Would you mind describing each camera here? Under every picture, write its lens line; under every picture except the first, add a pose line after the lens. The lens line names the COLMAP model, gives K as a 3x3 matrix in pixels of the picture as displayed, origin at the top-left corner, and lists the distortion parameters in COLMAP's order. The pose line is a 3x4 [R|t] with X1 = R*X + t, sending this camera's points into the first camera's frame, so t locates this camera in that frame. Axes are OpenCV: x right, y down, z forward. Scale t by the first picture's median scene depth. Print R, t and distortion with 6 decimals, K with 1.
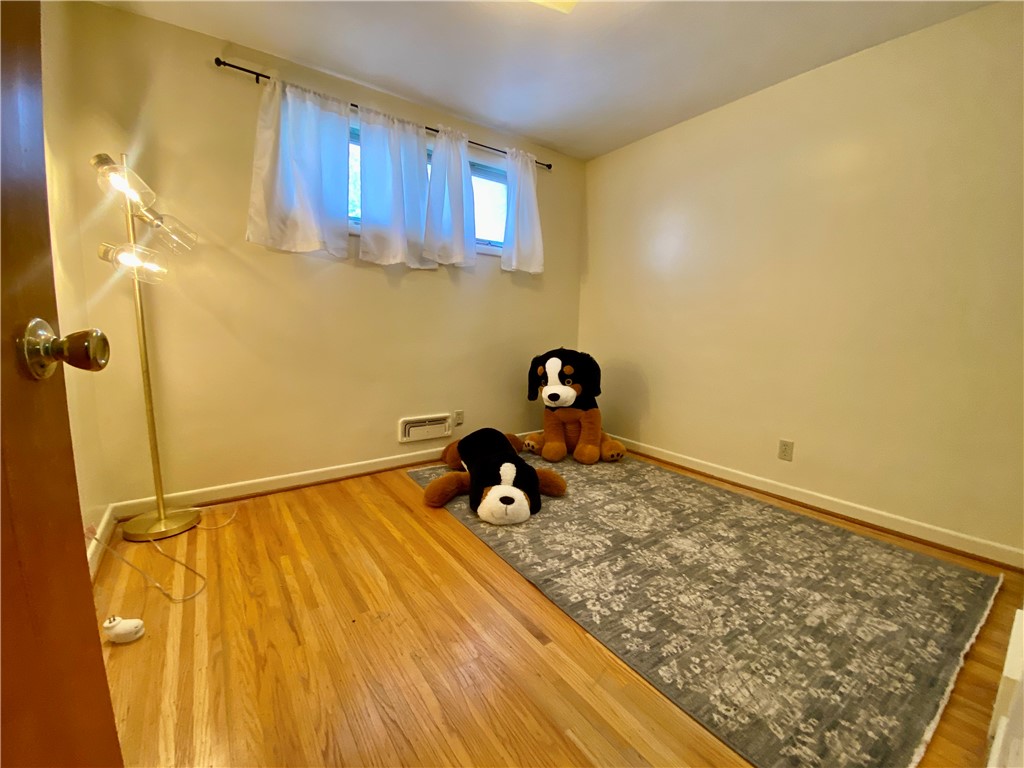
lens RADIAL K [[419.5, 0, 497.7], [0, 419.5, 375.8], [0, 0, 1]] dist [0.034262, -0.029913]
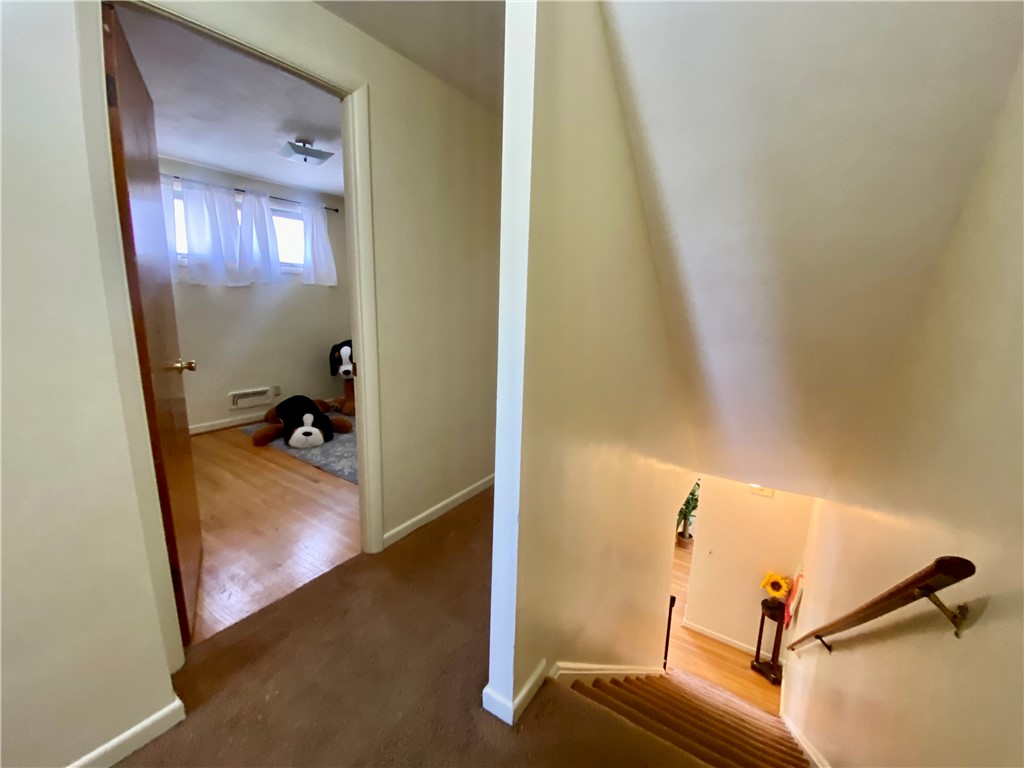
lens RADIAL K [[419.5, 0, 497.7], [0, 419.5, 375.8], [0, 0, 1]] dist [0.034262, -0.029913]
pose [[0.934143, -0.056321, 0.352428, 0.130626], [0.033292, 0.996915, 0.071072, -0.032589], [-0.355343, -0.054658, 0.933136, -0.742052]]
